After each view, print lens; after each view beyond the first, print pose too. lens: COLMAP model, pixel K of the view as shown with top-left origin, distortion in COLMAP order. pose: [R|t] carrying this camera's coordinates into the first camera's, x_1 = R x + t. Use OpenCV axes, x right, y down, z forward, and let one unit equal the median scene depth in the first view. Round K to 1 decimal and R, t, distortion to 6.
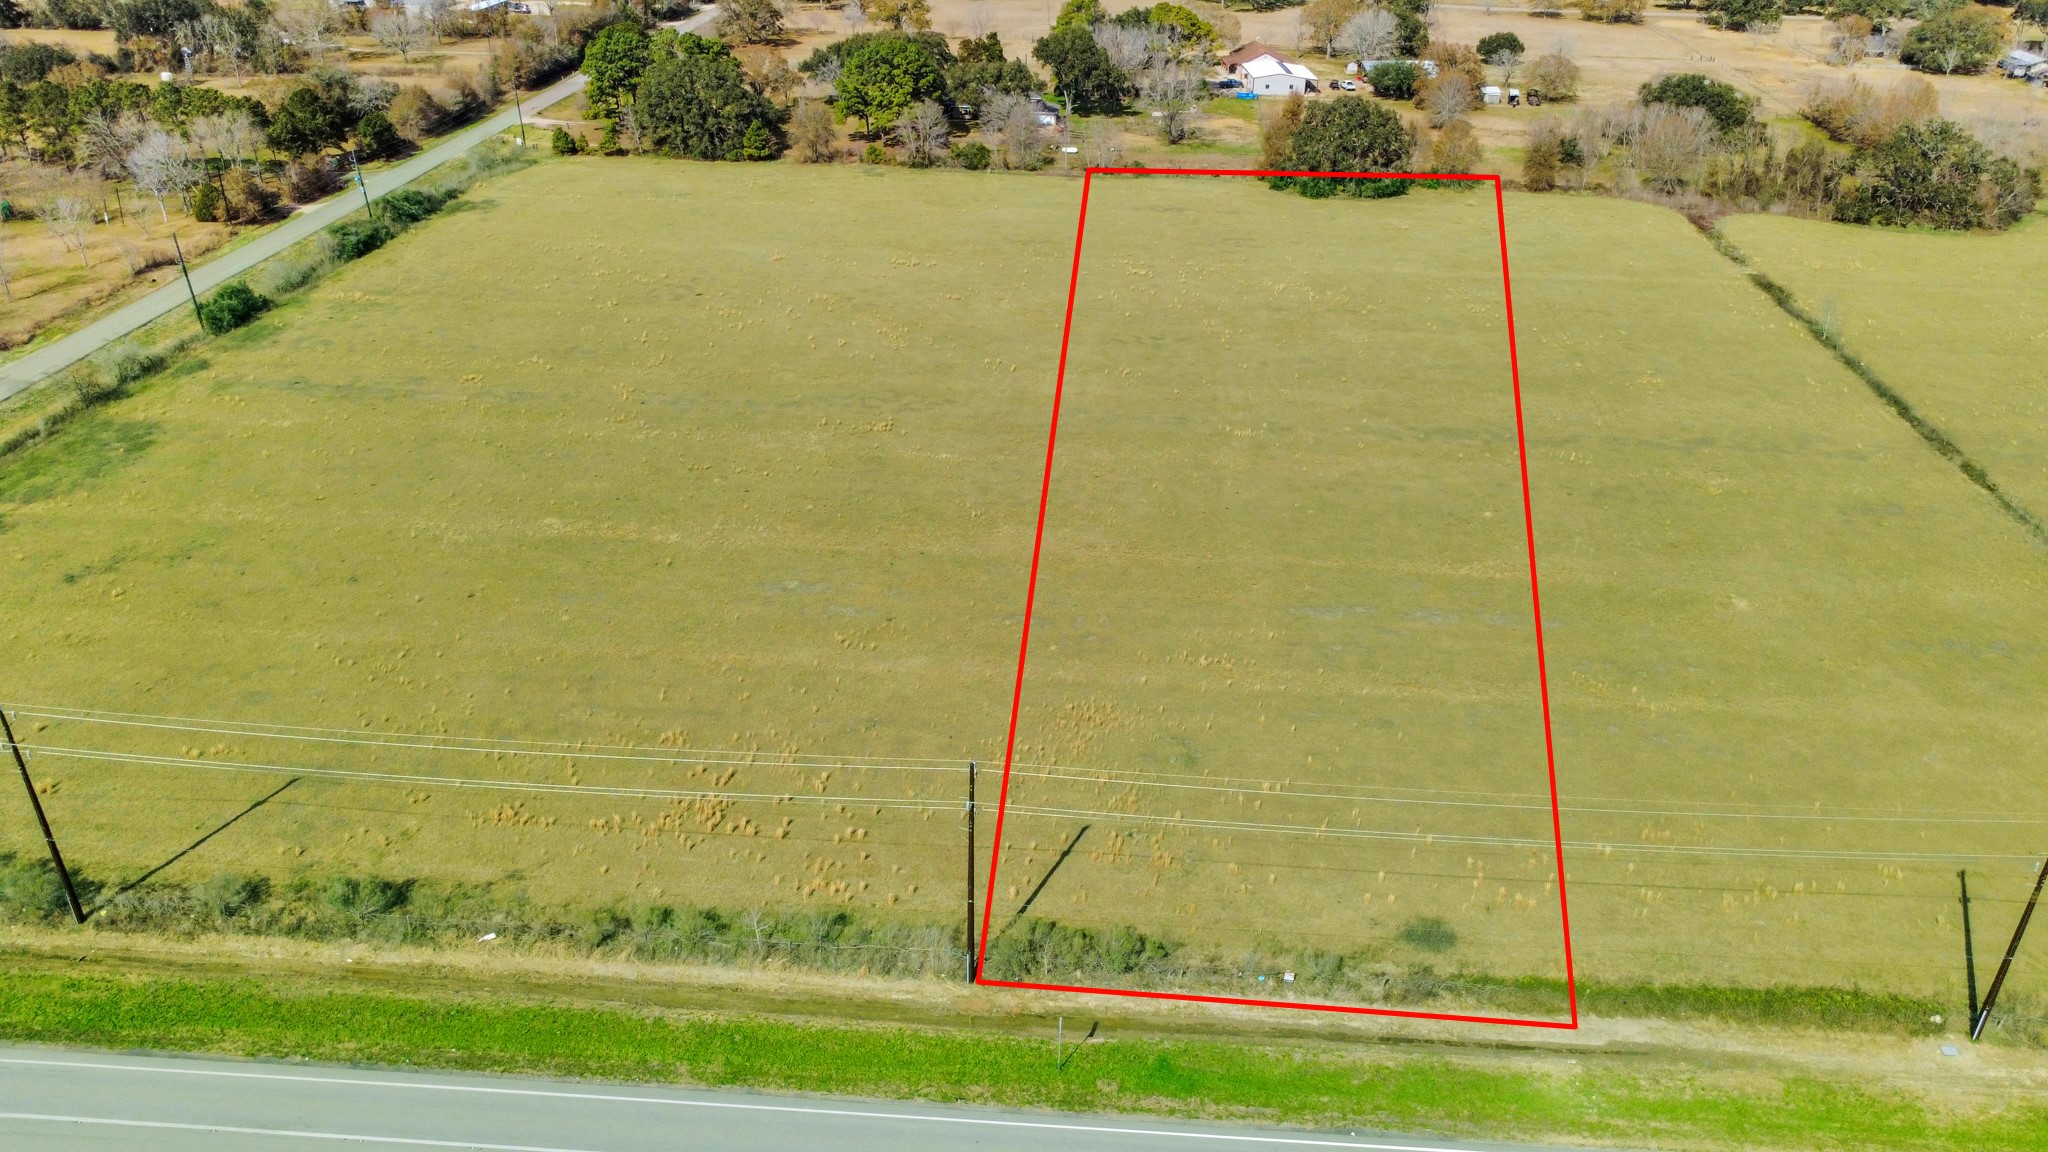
lens RADIAL K [[1491.1, 0, 1027.4], [0, 1491.1, 574.1], [0, 0, 1]] dist [0.000279, 0.001737]
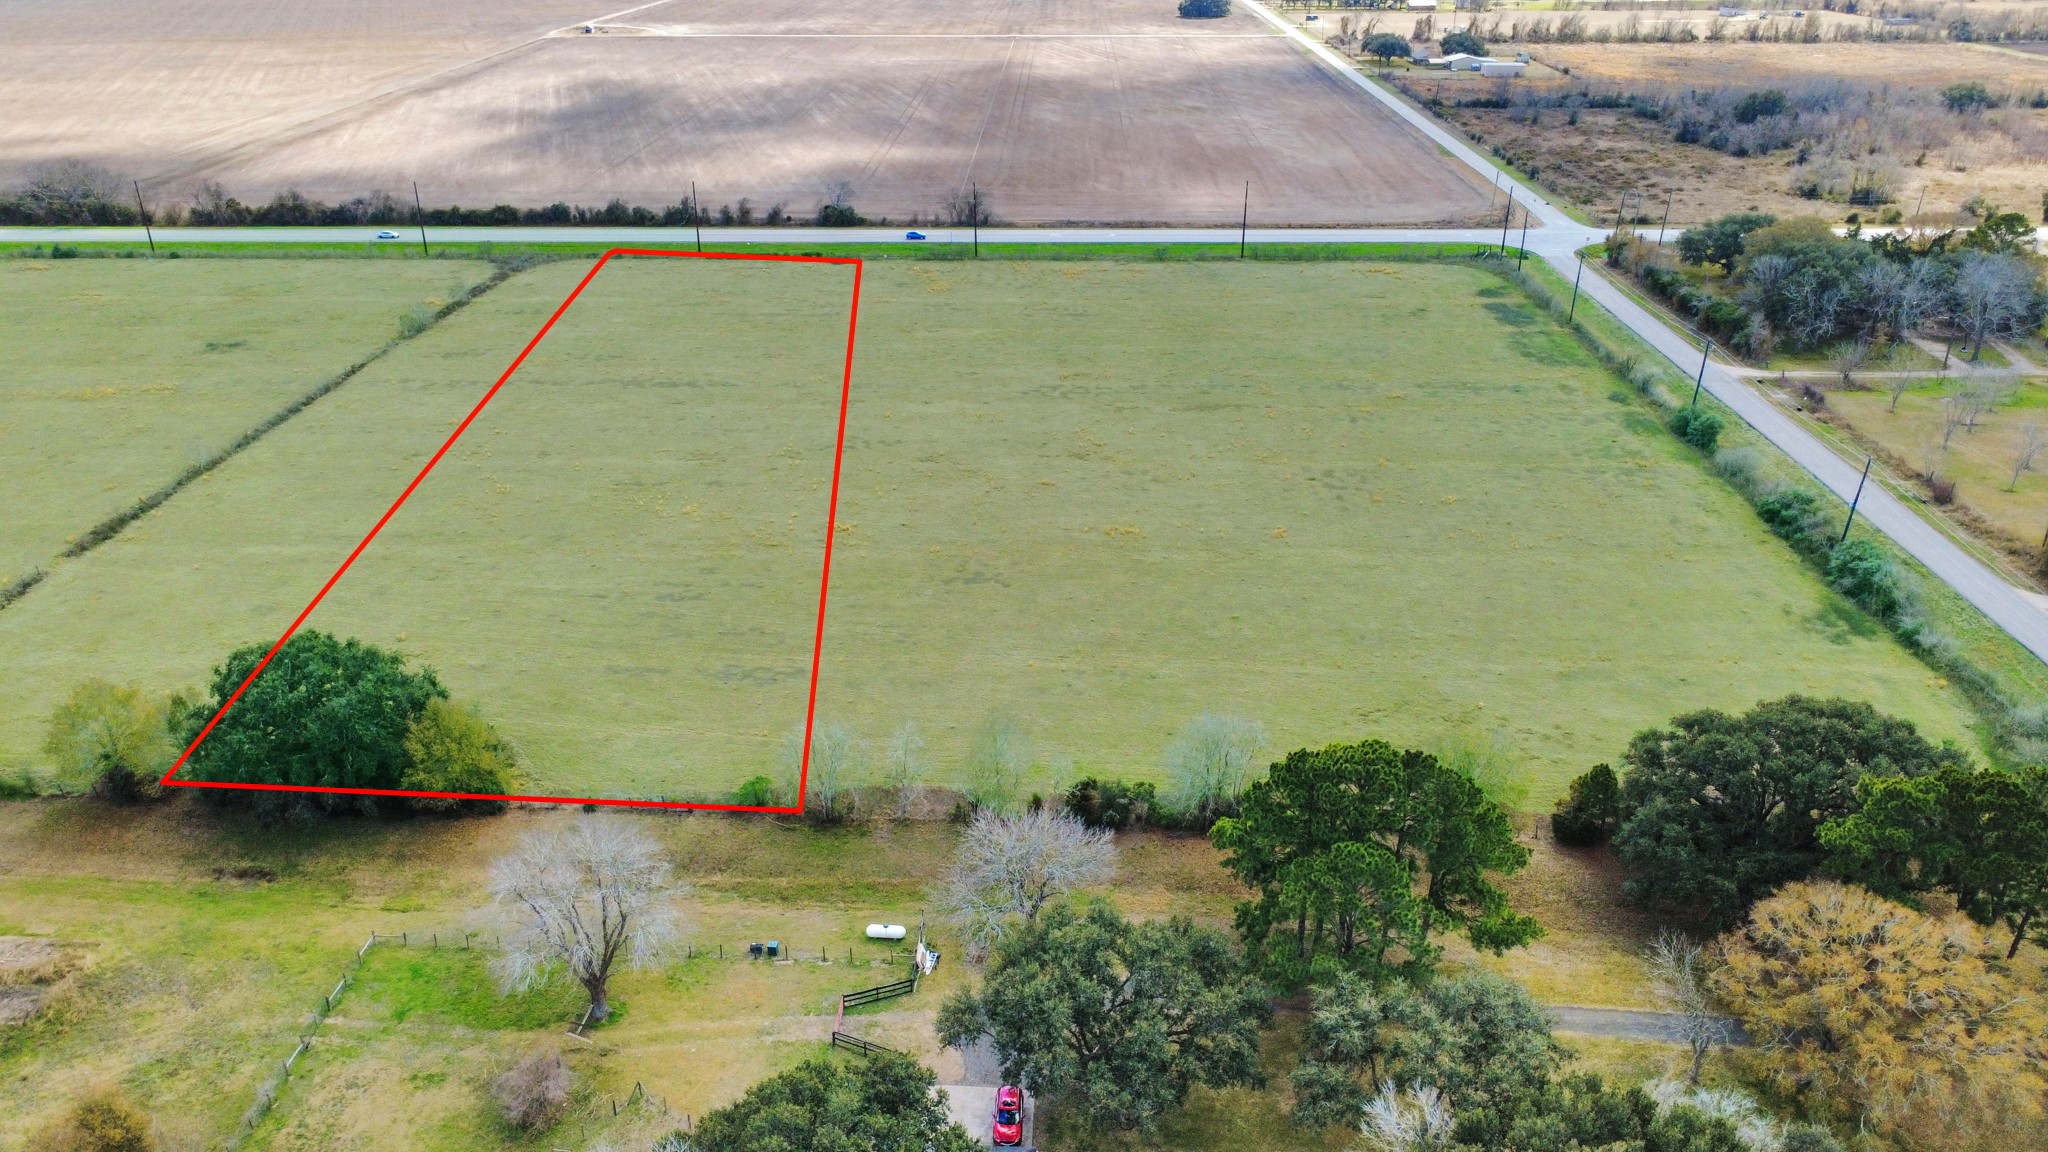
lens RADIAL K [[1493.5, 0, 1027.4], [0, 1493.5, 568.5], [0, 0, 1]] dist [-0.000274, 0.000091]
pose [[-0.998586, 0.014347, -0.051194, 0.011694], [-0.032287, 0.601367, 0.798320, -0.747327], [0.042240, 0.798844, -0.600053, 1.317754]]
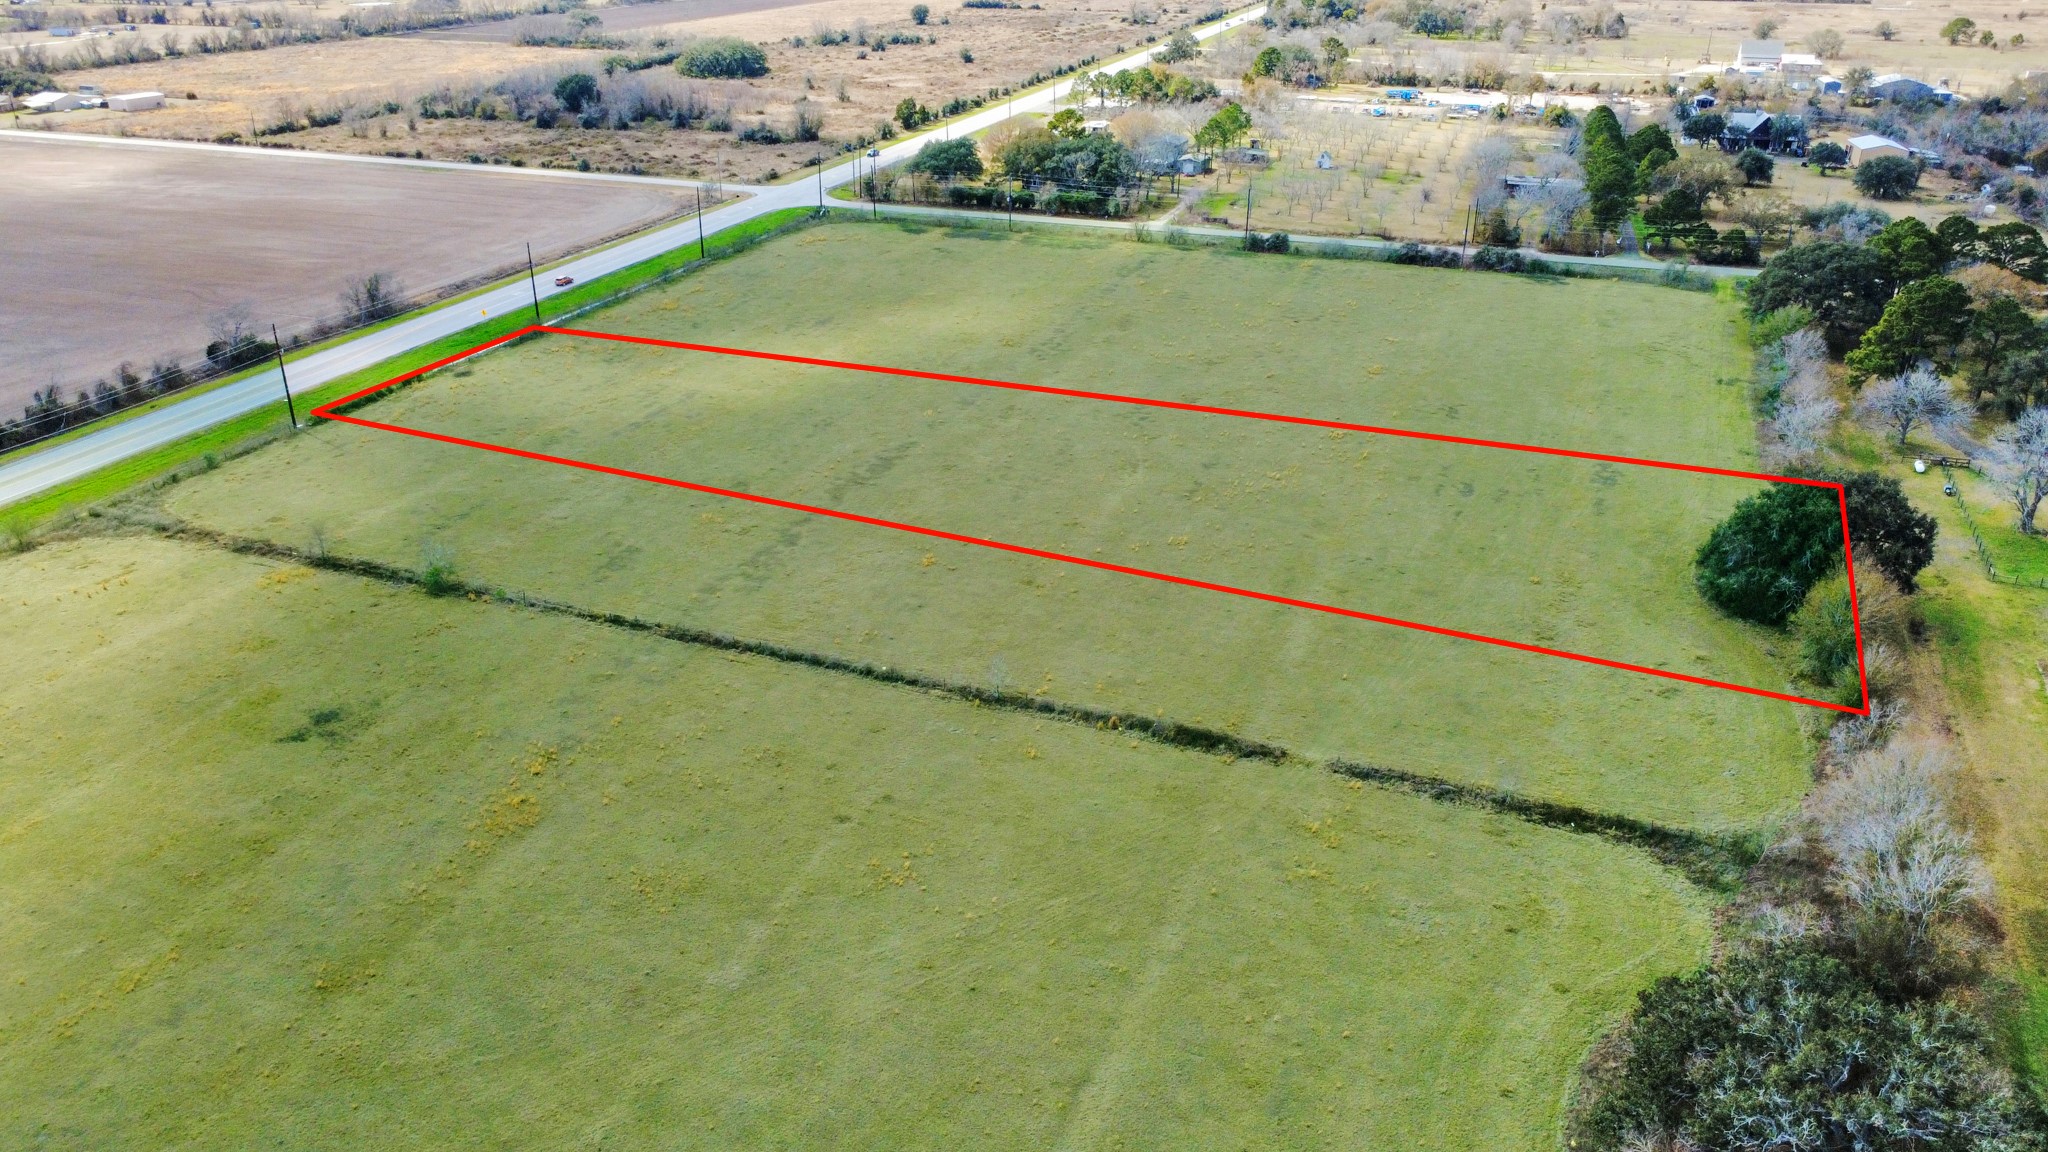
lens RADIAL K [[1493.5, 0, 1027.4], [0, 1493.5, 568.5], [0, 0, 1]] dist [-0.000274, 0.000091]
pose [[-0.269490, 0.388555, -0.881135, 0.904542], [-0.459807, 0.752033, 0.472254, -0.441975], [0.846140, 0.532420, -0.024005, 0.770809]]
